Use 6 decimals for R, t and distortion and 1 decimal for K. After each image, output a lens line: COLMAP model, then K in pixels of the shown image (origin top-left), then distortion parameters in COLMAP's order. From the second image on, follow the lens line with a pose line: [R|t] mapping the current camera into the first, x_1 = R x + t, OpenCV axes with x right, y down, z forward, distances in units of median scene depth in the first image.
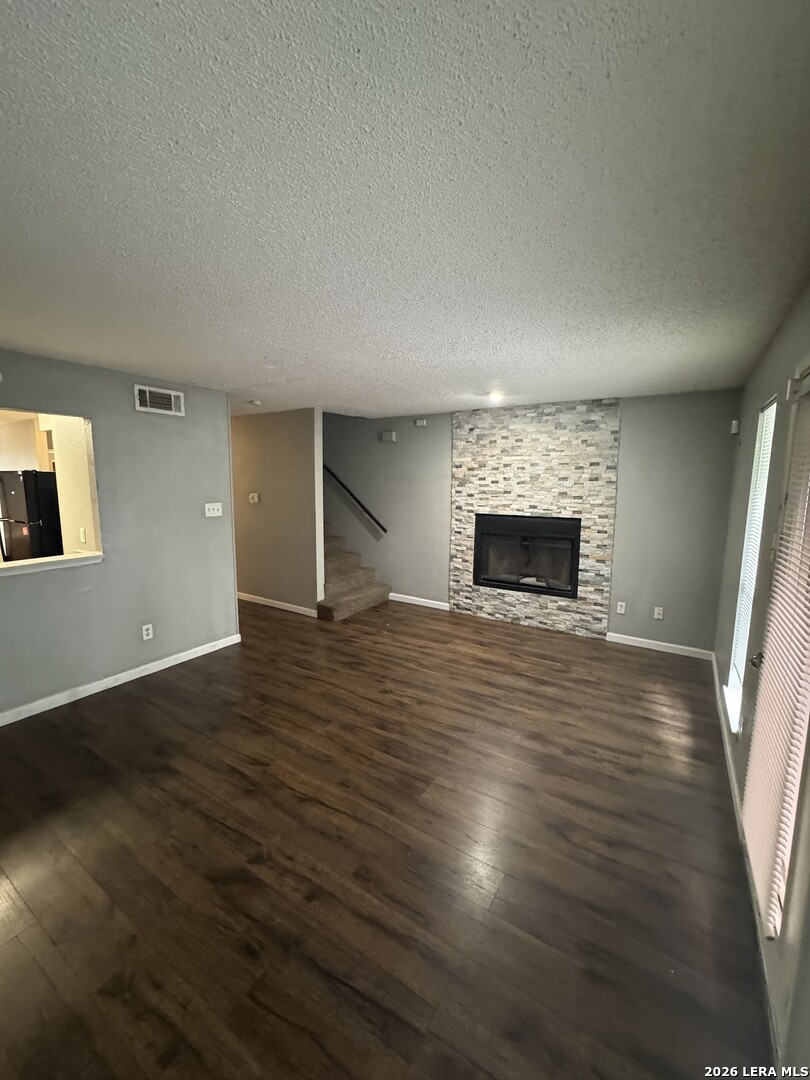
lens RADIAL K [[431.7, 0, 403.1], [0, 431.7, 538.3], [0, 0, 1]] dist [-0.001360, -0.000022]
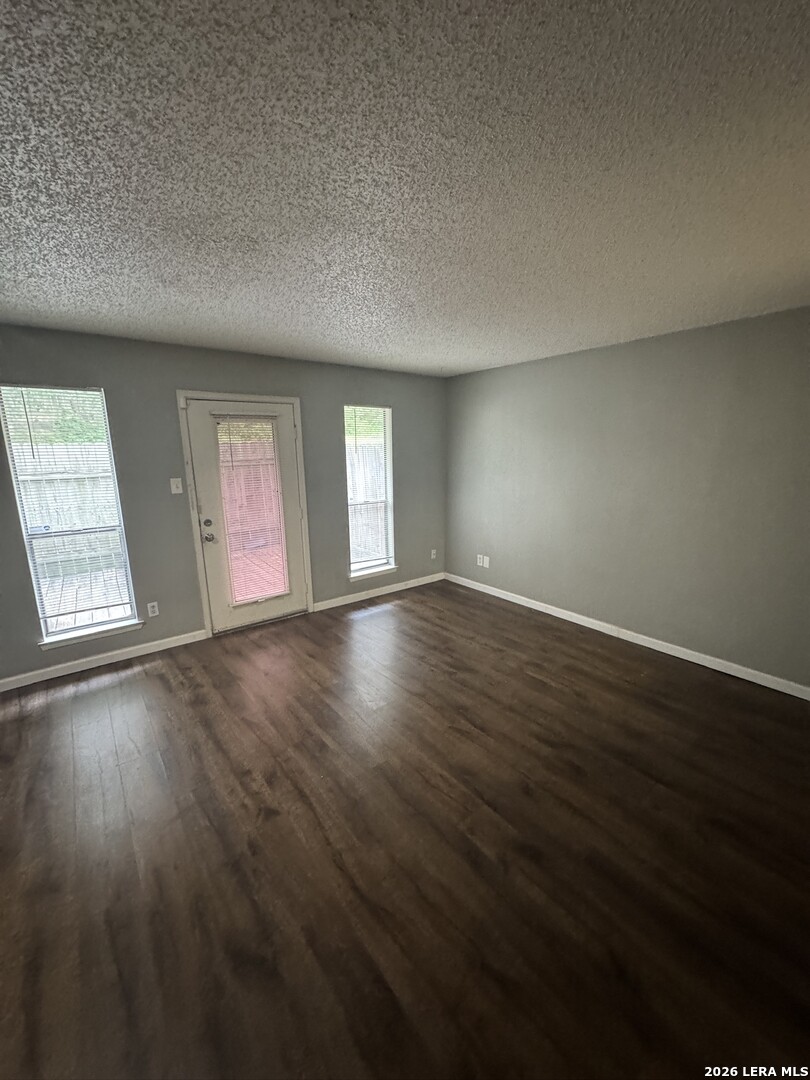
lens RADIAL K [[429.9, 0, 405.0], [0, 429.9, 540.0], [0, 0, 1]] dist [-0.000486, 0.000268]
pose [[-0.942610, -0.065059, 0.327496, -0.278738], [0.050912, 0.941359, 0.333543, -0.131898], [-0.329991, 0.331074, -0.884022, 0.968204]]
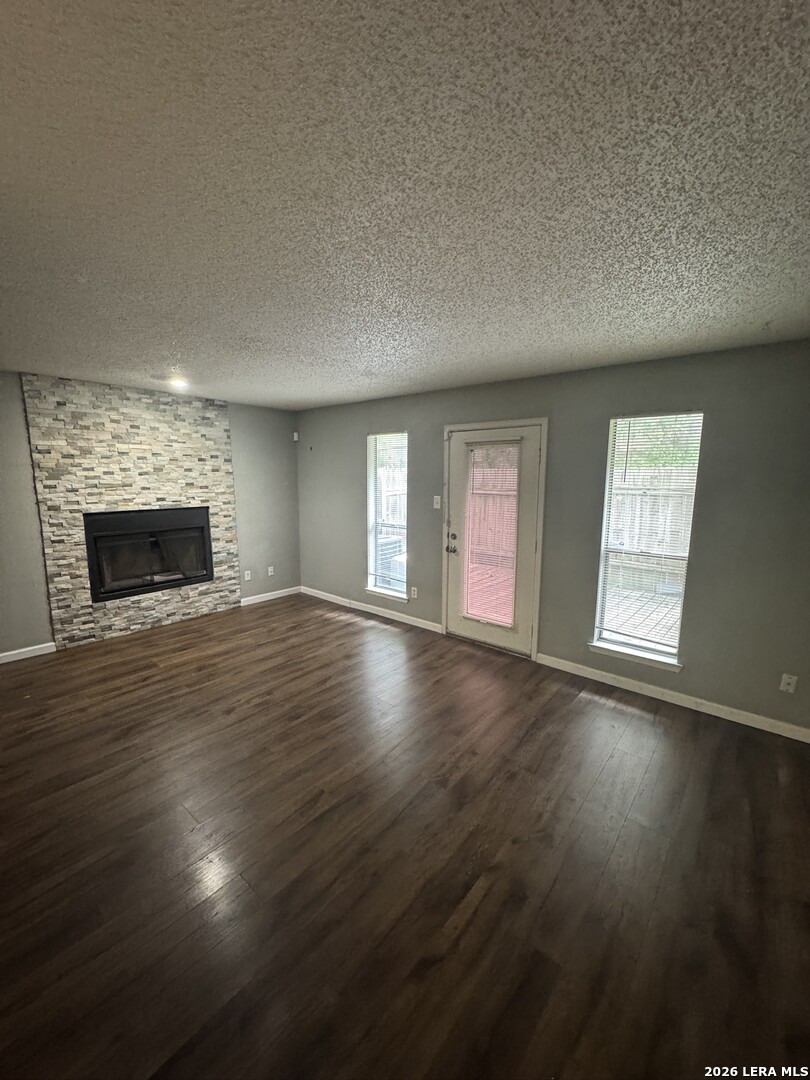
lens RADIAL K [[431.2, 0, 407.7], [0, 431.2, 538.9], [0, 0, 1]] dist [-0.002838, -0.000116]
pose [[0.123597, -0.152135, 0.980601, -0.586674], [0.126840, 0.982494, 0.136441, -0.048196], [-0.984193, 0.107515, 0.140730, 0.345185]]
